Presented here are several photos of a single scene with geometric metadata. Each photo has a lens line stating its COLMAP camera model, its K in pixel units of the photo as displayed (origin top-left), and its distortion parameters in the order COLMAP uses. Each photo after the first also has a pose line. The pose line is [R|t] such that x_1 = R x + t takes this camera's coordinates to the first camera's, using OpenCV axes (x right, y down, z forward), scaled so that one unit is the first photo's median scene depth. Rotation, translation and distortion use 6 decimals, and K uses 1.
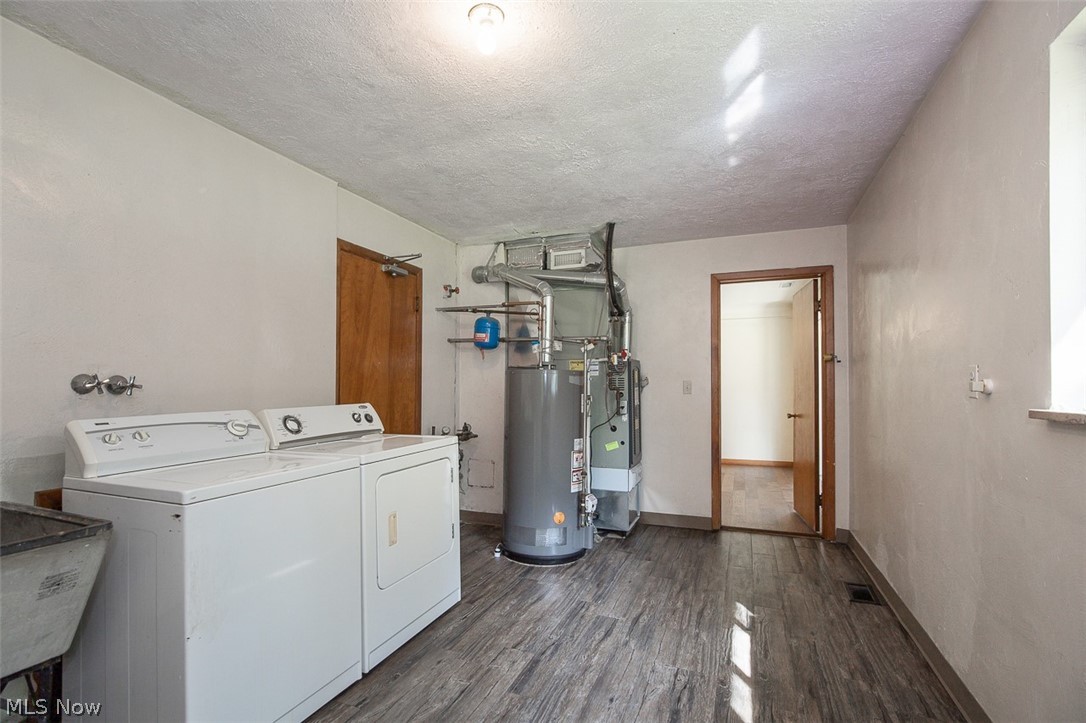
lens RADIAL K [[500.9, 0, 542.5], [0, 500.9, 377.3], [0, 0, 1]] dist [0.001034, 0.000288]
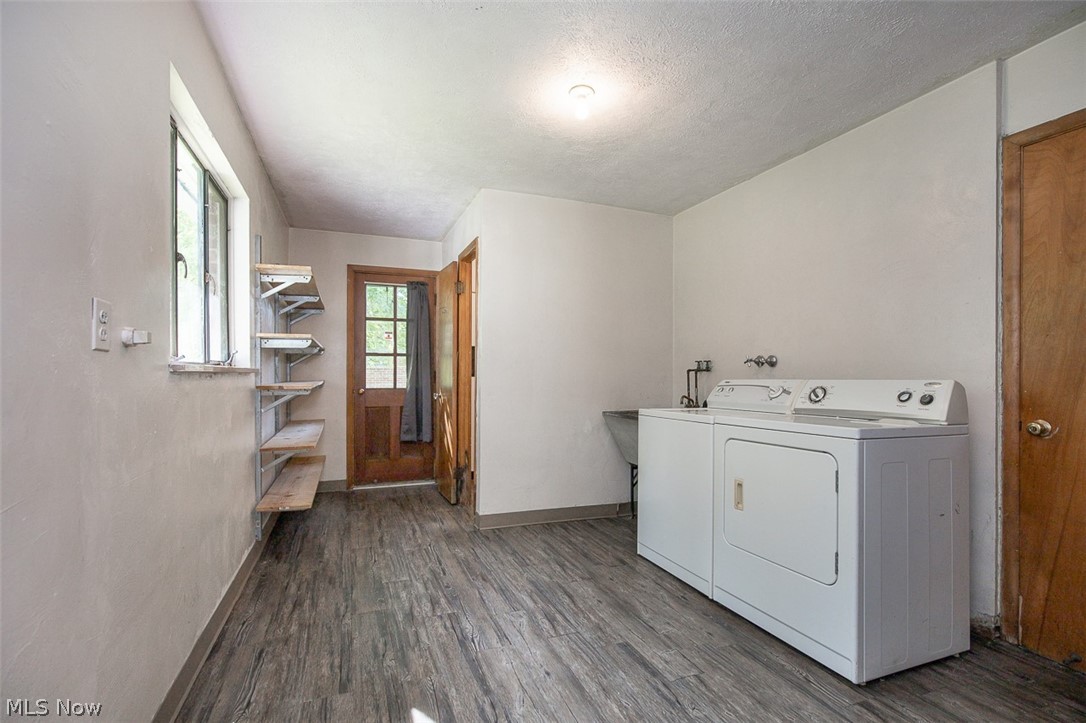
lens RADIAL K [[500.9, 0, 542.5], [0, 500.9, 377.3], [0, 0, 1]] dist [0.001034, 0.000288]
pose [[-0.725069, -0.003129, -0.688669, 0.758239], [0.001959, 0.999976, -0.006606, 0.073260], [0.688674, -0.006139, -0.725046, 1.583641]]
